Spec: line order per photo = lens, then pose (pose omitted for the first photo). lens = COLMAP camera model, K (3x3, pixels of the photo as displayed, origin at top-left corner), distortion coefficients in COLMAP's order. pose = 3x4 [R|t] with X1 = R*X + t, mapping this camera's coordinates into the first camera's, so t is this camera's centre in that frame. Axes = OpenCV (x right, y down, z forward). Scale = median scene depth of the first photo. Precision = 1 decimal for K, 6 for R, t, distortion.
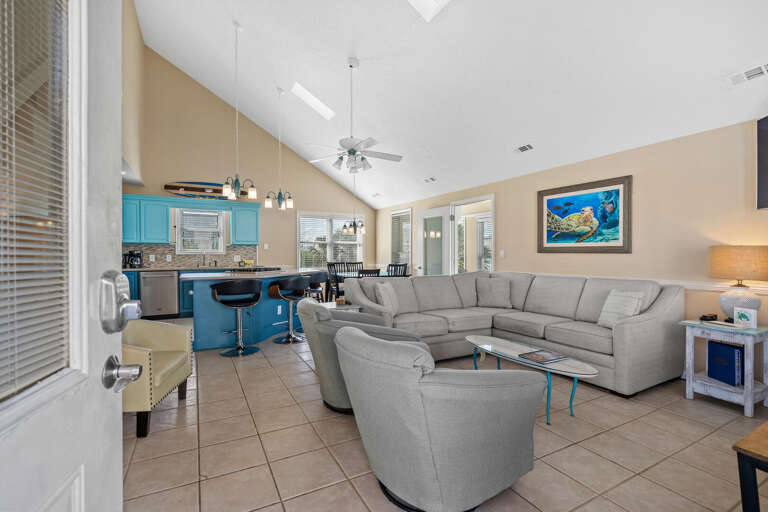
lens RADIAL K [[351.4, 0, 379.5], [0, 351.4, 258.2], [0, 0, 1]] dist [0.000053, -0.000041]
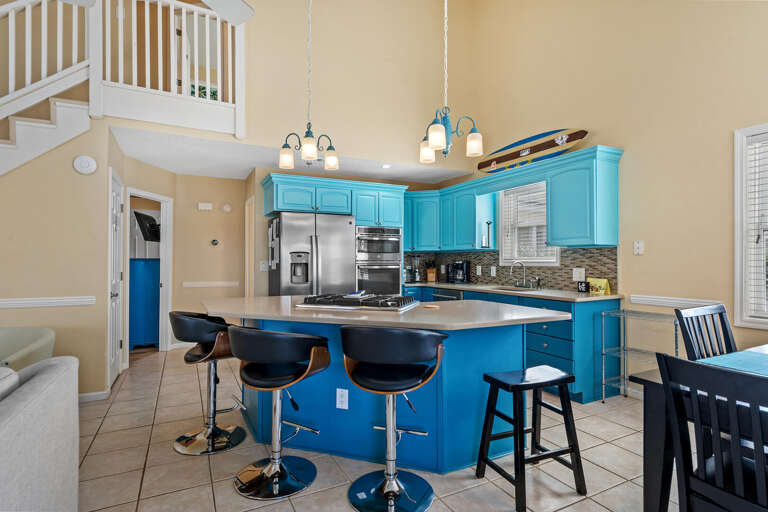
lens RADIAL K [[398.9, 0, 386.2], [0, 398.9, 258.9], [0, 0, 1]] dist [0.004248, -0.000523]
pose [[-0.015515, -0.008326, -0.999845, 0.248862], [-0.010923, 0.999907, -0.008157, -0.023935], [0.999820, 0.010794, -0.015605, 1.270533]]
